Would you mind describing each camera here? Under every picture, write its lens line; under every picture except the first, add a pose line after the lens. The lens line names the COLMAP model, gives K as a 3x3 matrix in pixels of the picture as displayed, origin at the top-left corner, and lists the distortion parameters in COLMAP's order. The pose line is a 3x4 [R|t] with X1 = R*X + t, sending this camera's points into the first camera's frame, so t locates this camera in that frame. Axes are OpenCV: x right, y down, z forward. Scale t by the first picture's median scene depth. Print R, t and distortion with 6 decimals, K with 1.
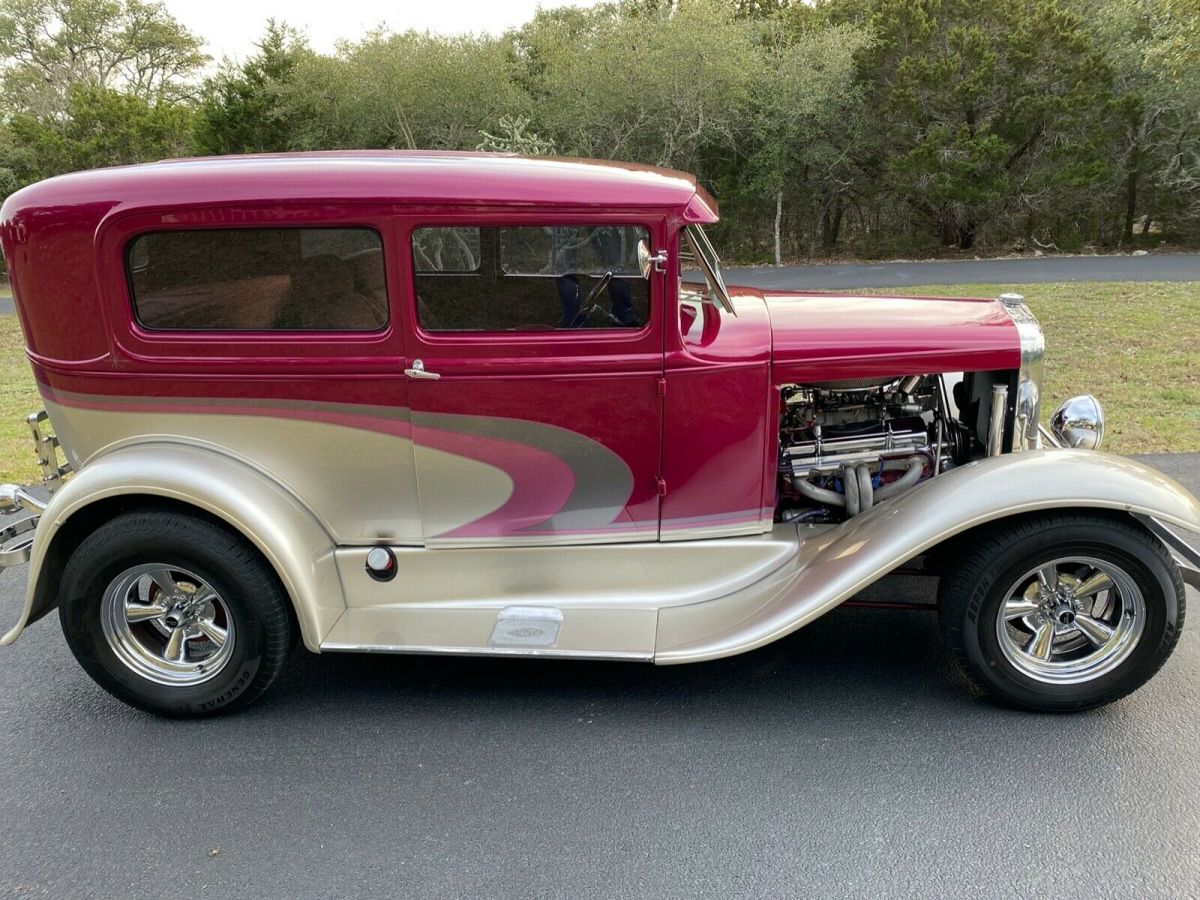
lens RADIAL K [[1012.0, 0, 521.4], [0, 1012.0, 454.2], [0, 0, 1]] dist [0.017421, -0.002972]
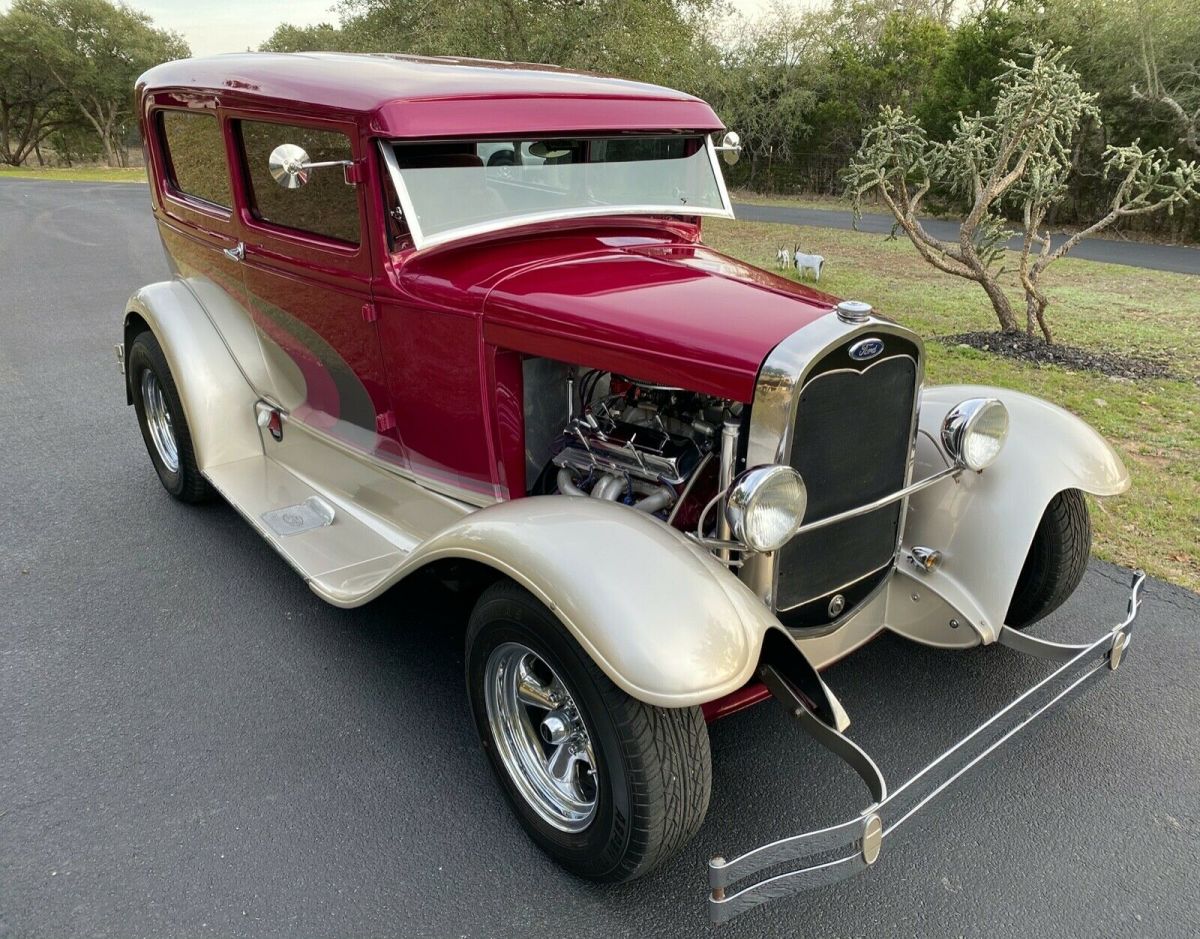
lens RADIAL K [[933.1, 0, 560.0], [0, 933.1, 464.5], [0, 0, 1]] dist [-0.001938, 0.004256]
pose [[0.701608, 0.308145, -0.642490, 0.792464], [-0.243966, 0.951046, 0.189718, -0.129747], [0.669498, 0.023638, 0.742438, 0.442789]]
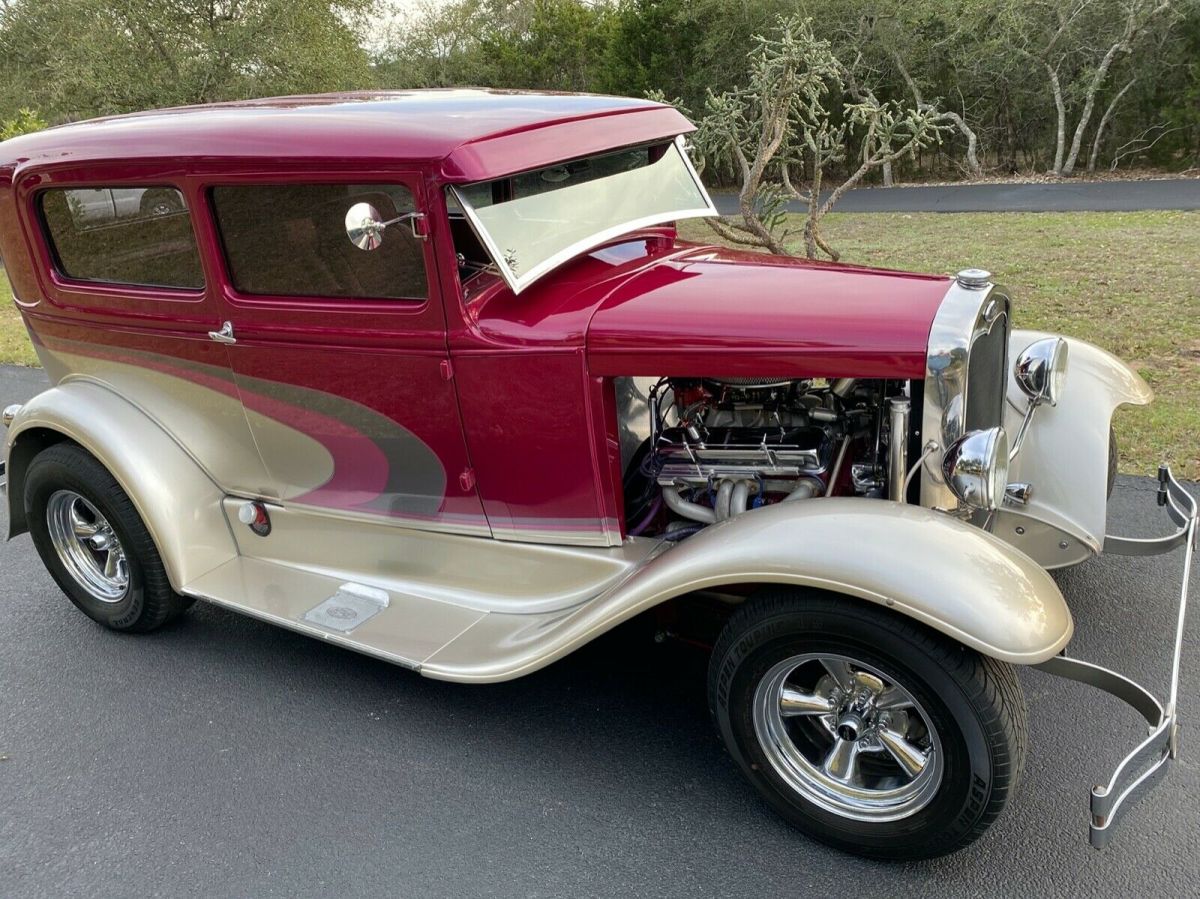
lens RADIAL K [[1012.0, 0, 521.4], [0, 1012.0, 453.7], [0, 0, 1]] dist [0.017421, -0.002972]
pose [[0.891221, 0.113803, -0.439061, 0.544307], [-0.073534, 0.991458, 0.107720, -0.086200], [0.447569, -0.063717, 0.891976, 0.223340]]
